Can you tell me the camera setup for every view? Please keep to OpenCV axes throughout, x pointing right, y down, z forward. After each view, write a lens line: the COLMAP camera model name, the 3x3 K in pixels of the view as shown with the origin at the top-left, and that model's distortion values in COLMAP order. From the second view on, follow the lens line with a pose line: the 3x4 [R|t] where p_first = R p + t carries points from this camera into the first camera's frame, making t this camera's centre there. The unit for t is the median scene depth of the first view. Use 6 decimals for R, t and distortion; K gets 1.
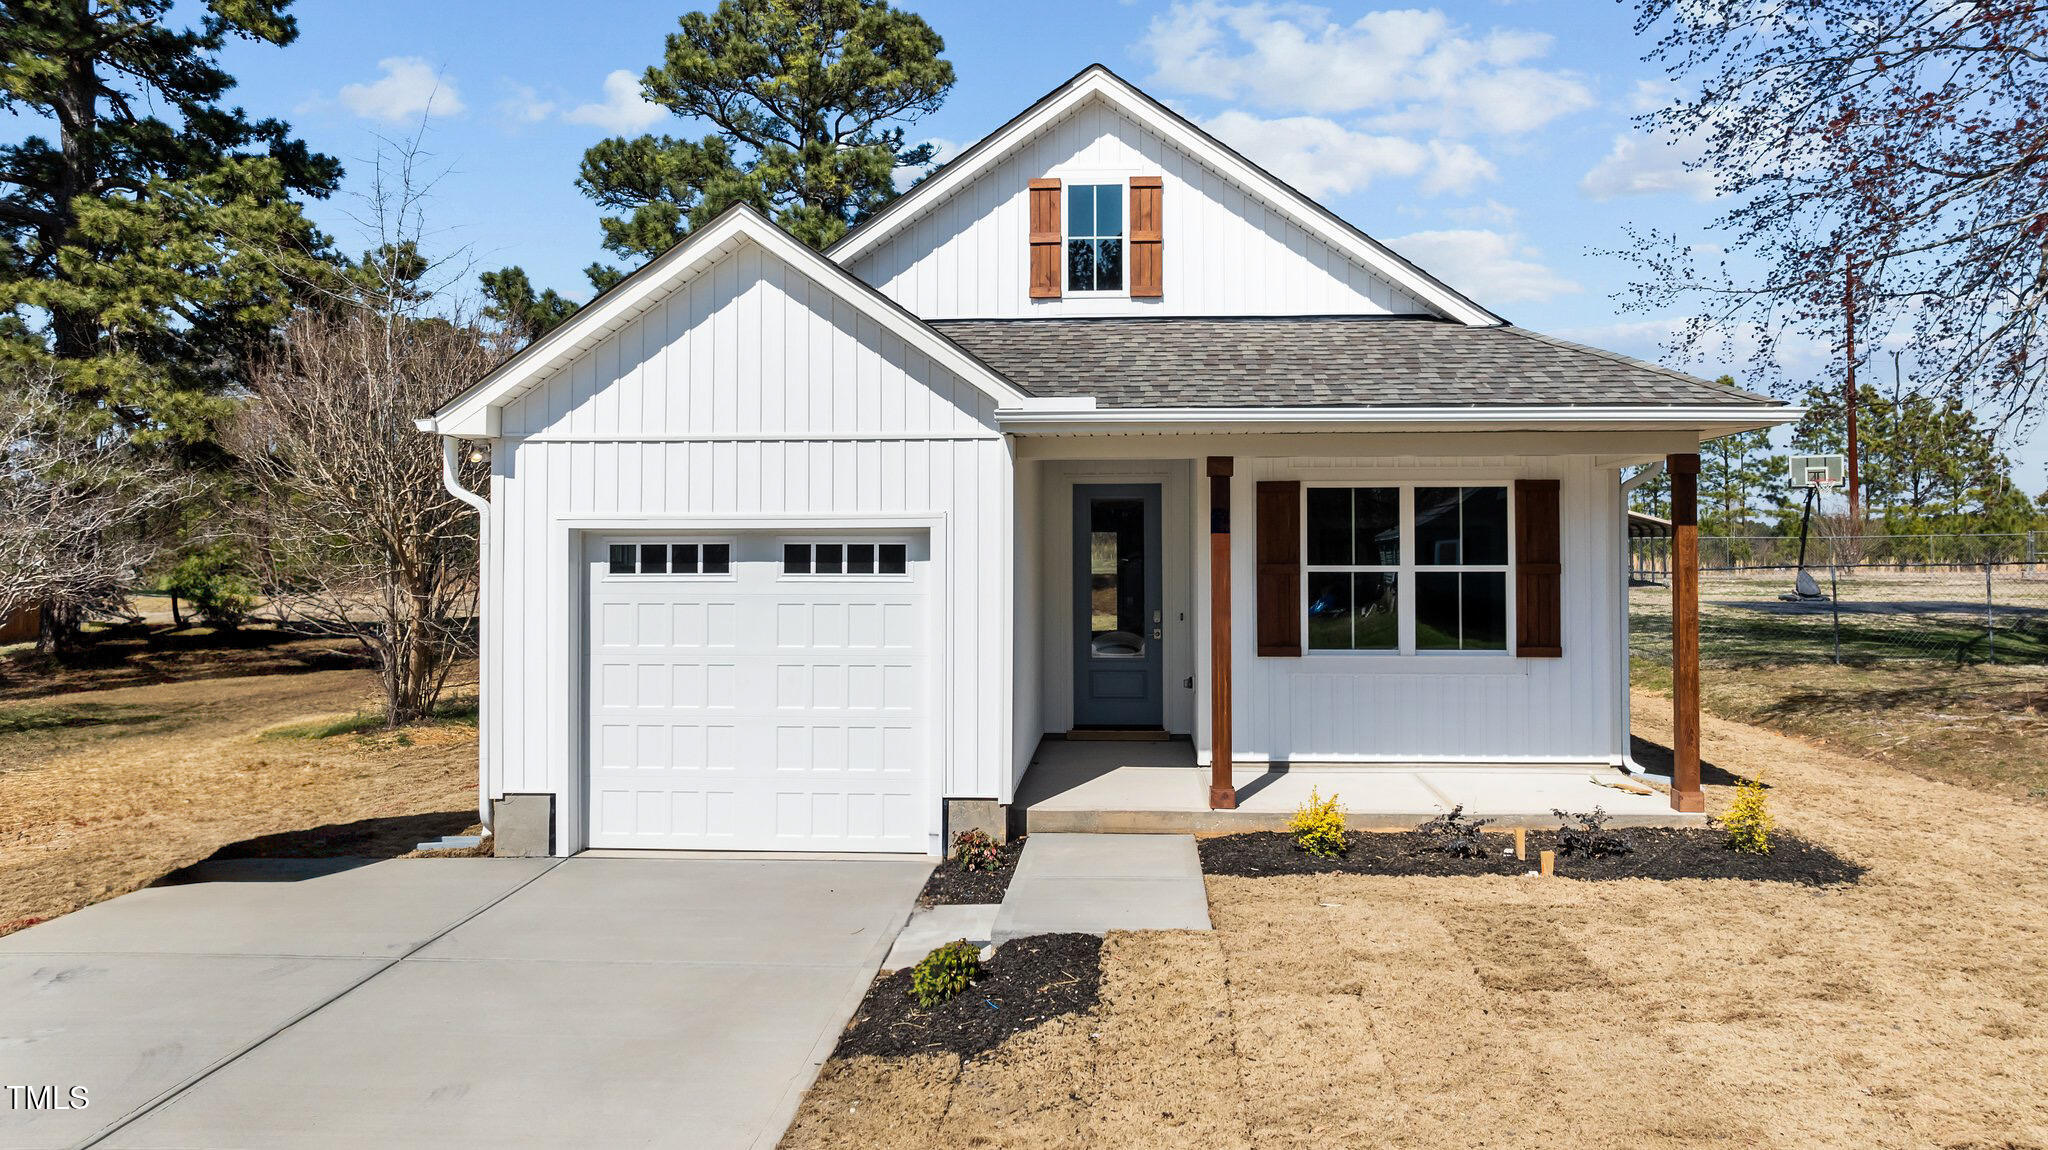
lens RADIAL K [[1562.6, 0, 1049.9], [0, 1562.6, 537.1], [0, 0, 1]] dist [-0.036444, 0.056318]
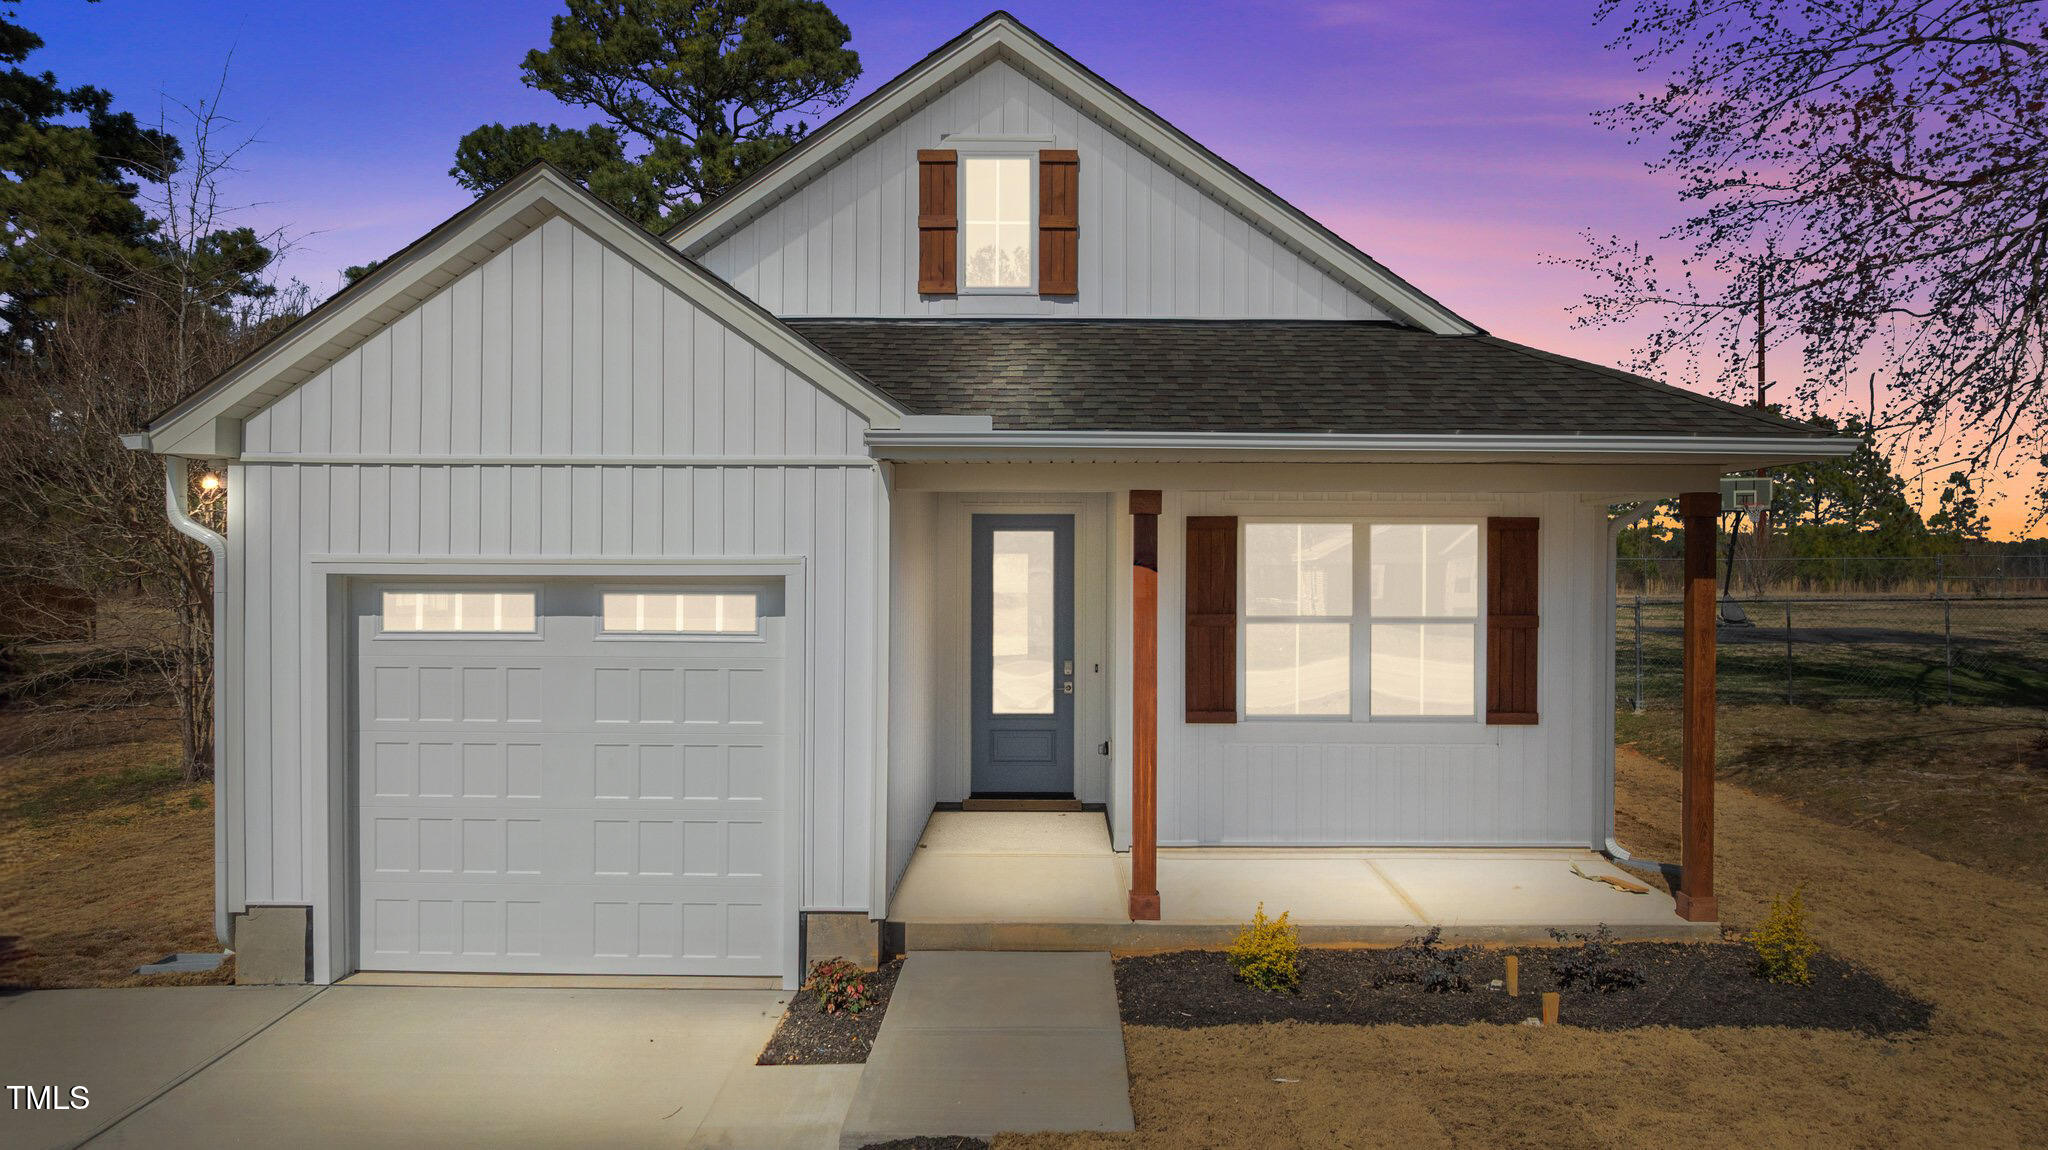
lens RADIAL K [[1562.6, 0, 1063.4], [0, 1562.6, 587.6], [0, 0, 1]] dist [-0.036444, 0.056318]
pose [[0.998023, 0.005232, 0.062625, 0.013355], [-0.006786, 0.999674, 0.024614, -0.017585], [-0.062475, -0.024990, 0.997734, 0.161329]]
